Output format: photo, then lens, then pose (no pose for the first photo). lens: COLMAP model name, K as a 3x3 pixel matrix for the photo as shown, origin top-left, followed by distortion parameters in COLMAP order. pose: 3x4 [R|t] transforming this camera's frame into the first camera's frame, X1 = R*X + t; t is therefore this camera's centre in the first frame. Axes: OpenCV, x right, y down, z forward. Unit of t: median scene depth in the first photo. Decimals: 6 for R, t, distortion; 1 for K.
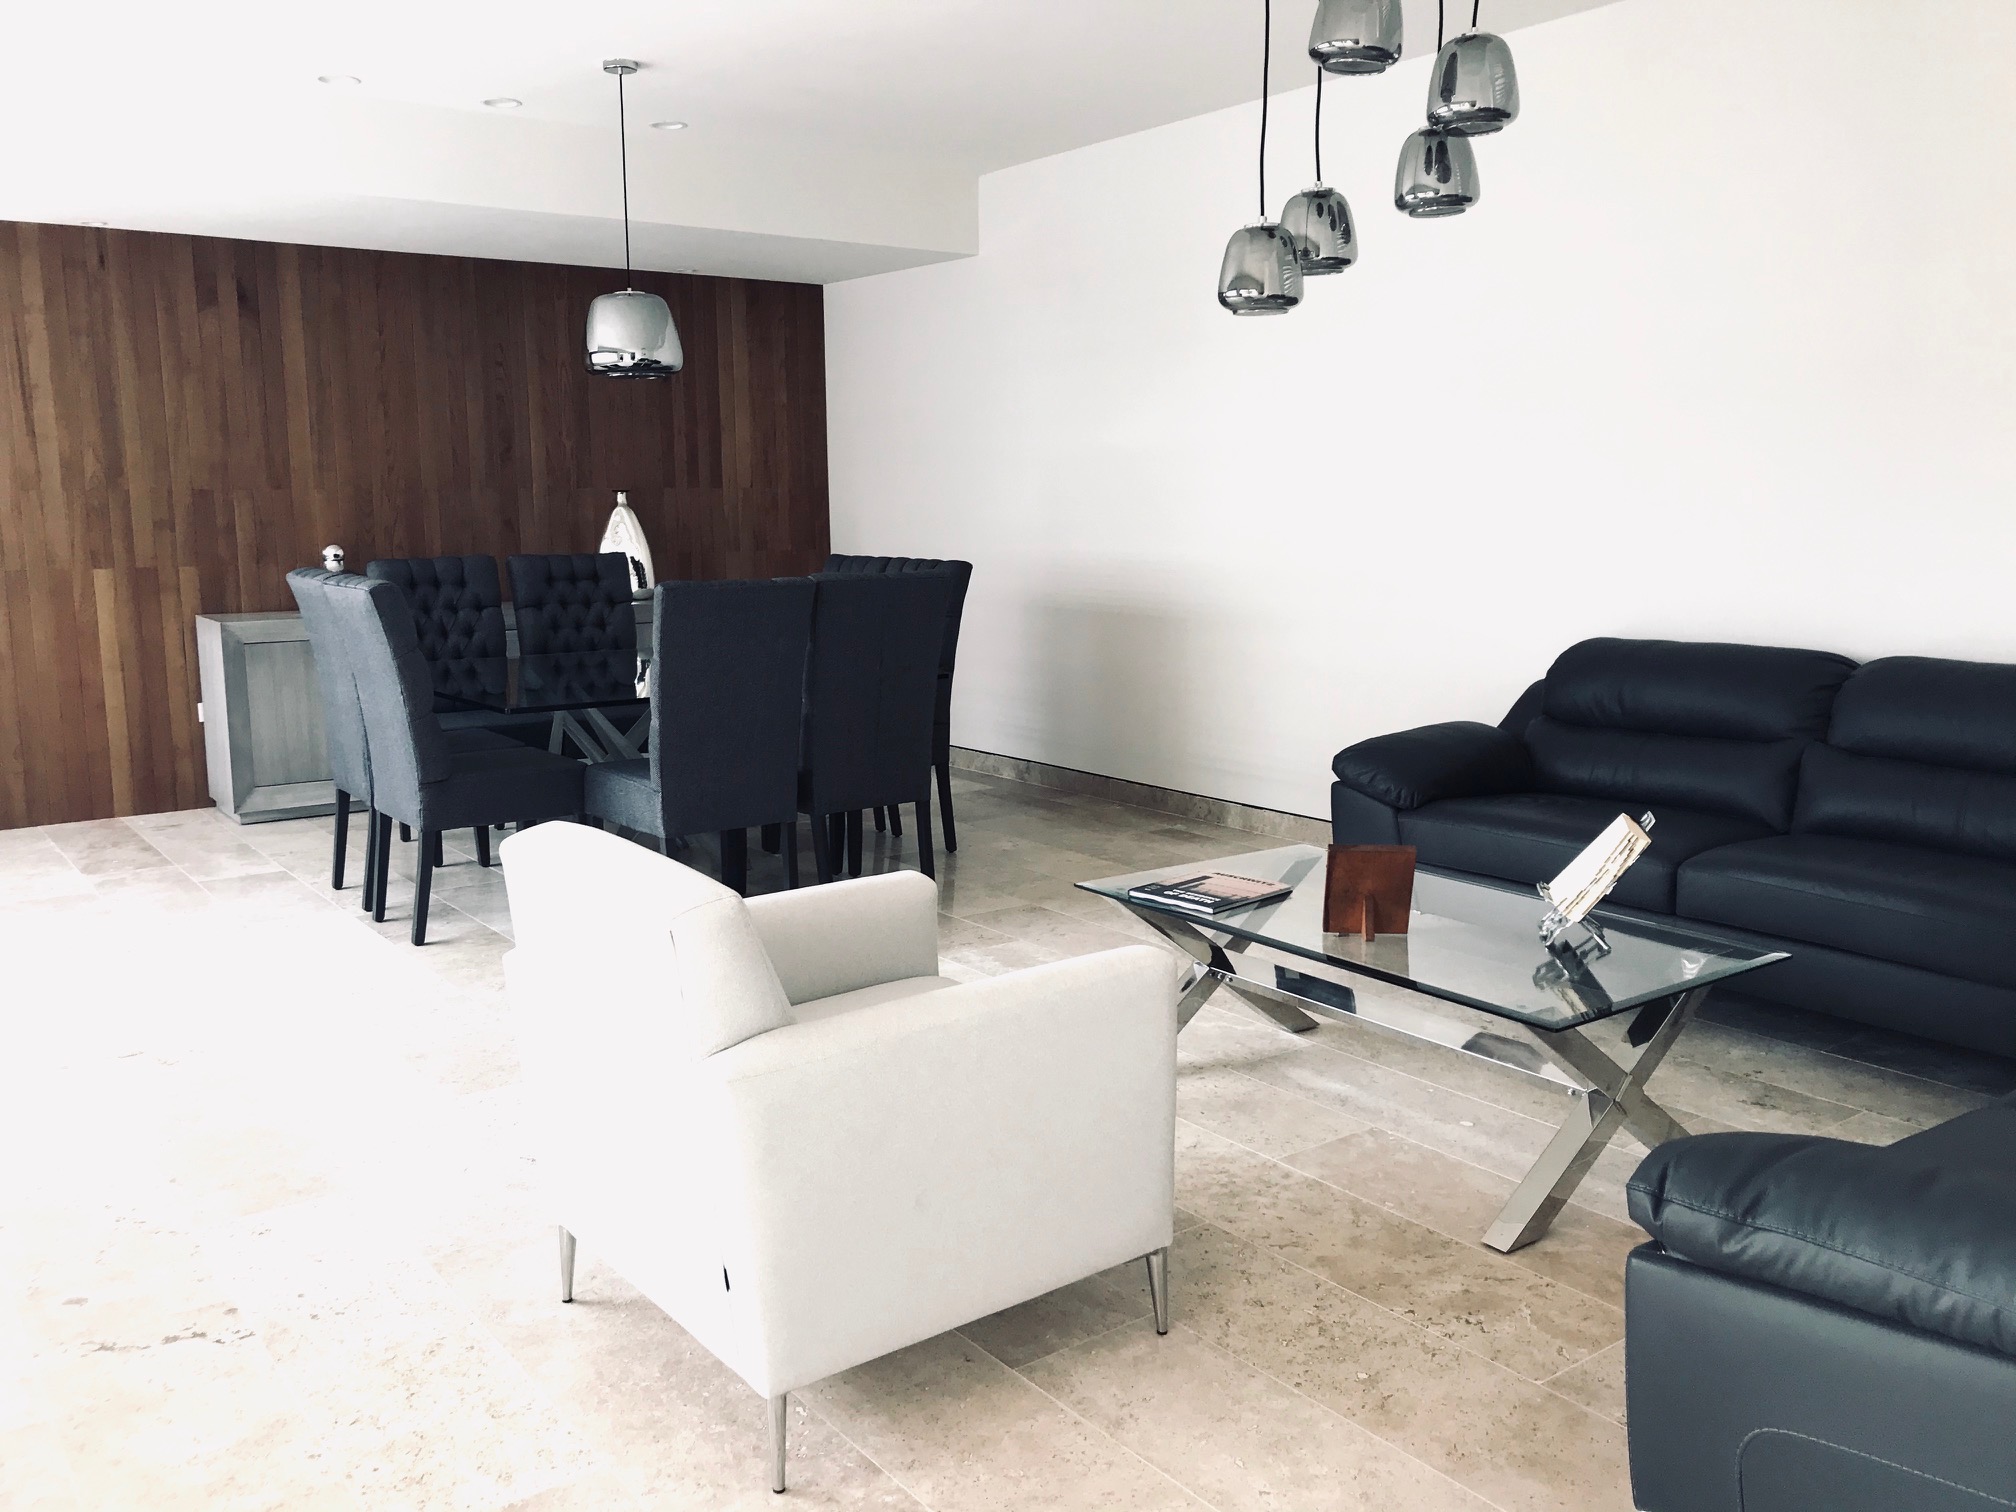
lens RADIAL K [[1675.5, 0, 1019.2], [0, 1675.5, 757.3], [0, 0, 1]] dist [-0.012307, 0.021166]
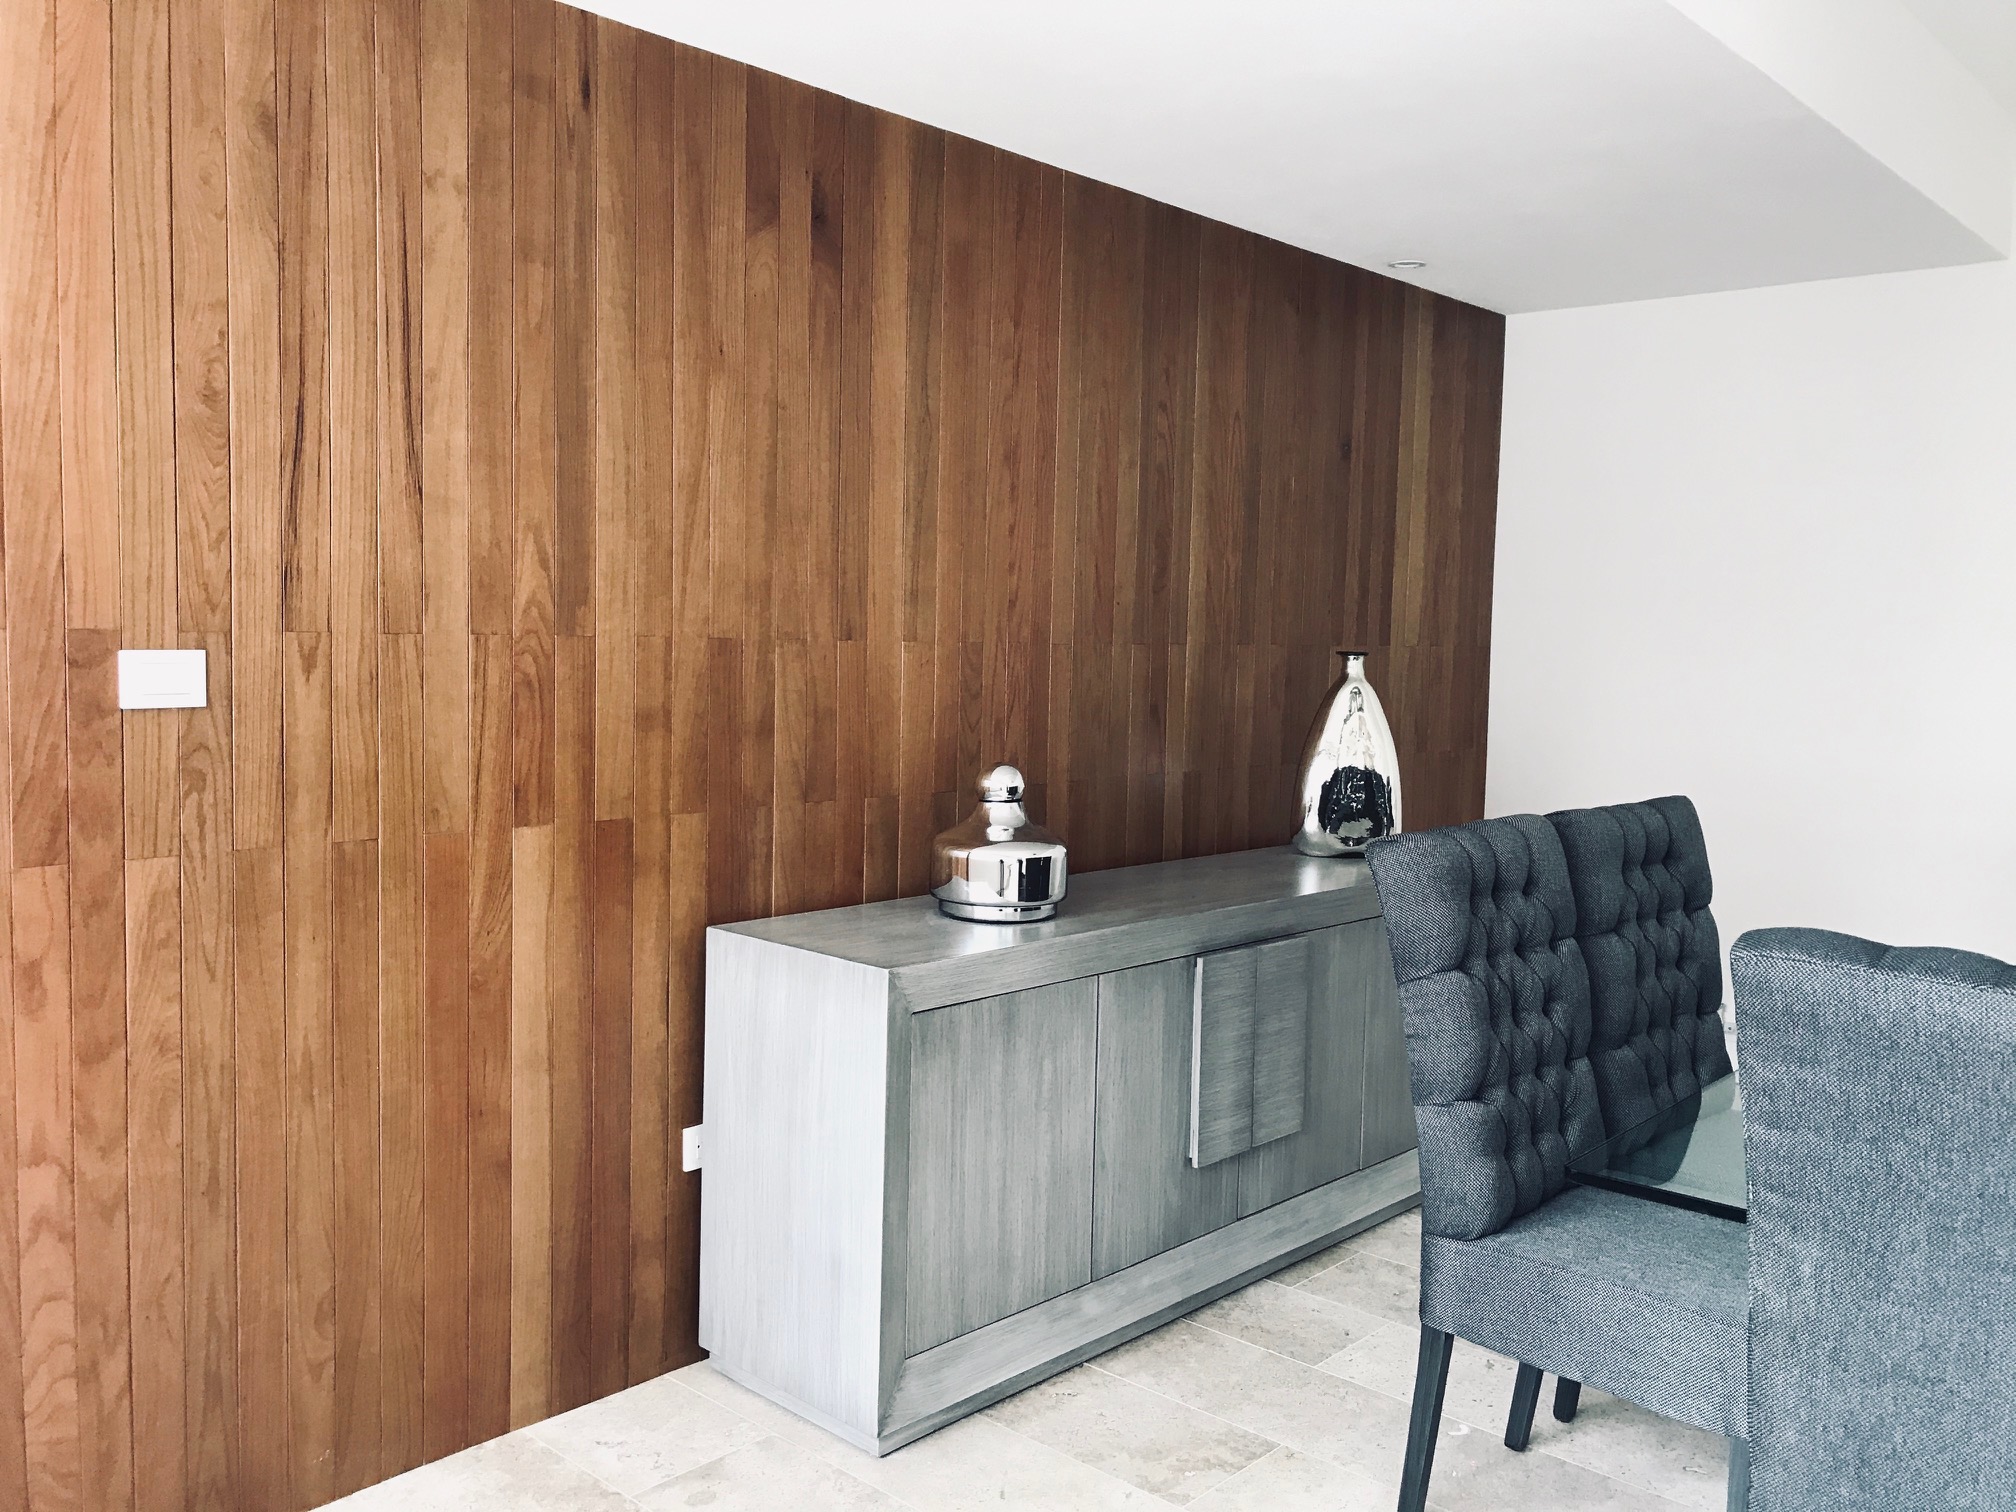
lens RADIAL K [[1675.5, 0, 997.1], [0, 1675.5, 751.9], [0, 0, 1]] dist [-0.012307, 0.021166]
pose [[0.983482, 0.010270, 0.180716, -0.500392], [0.005245, 0.996353, -0.085165, -0.093881], [-0.180931, 0.084706, 0.979841, 0.565807]]
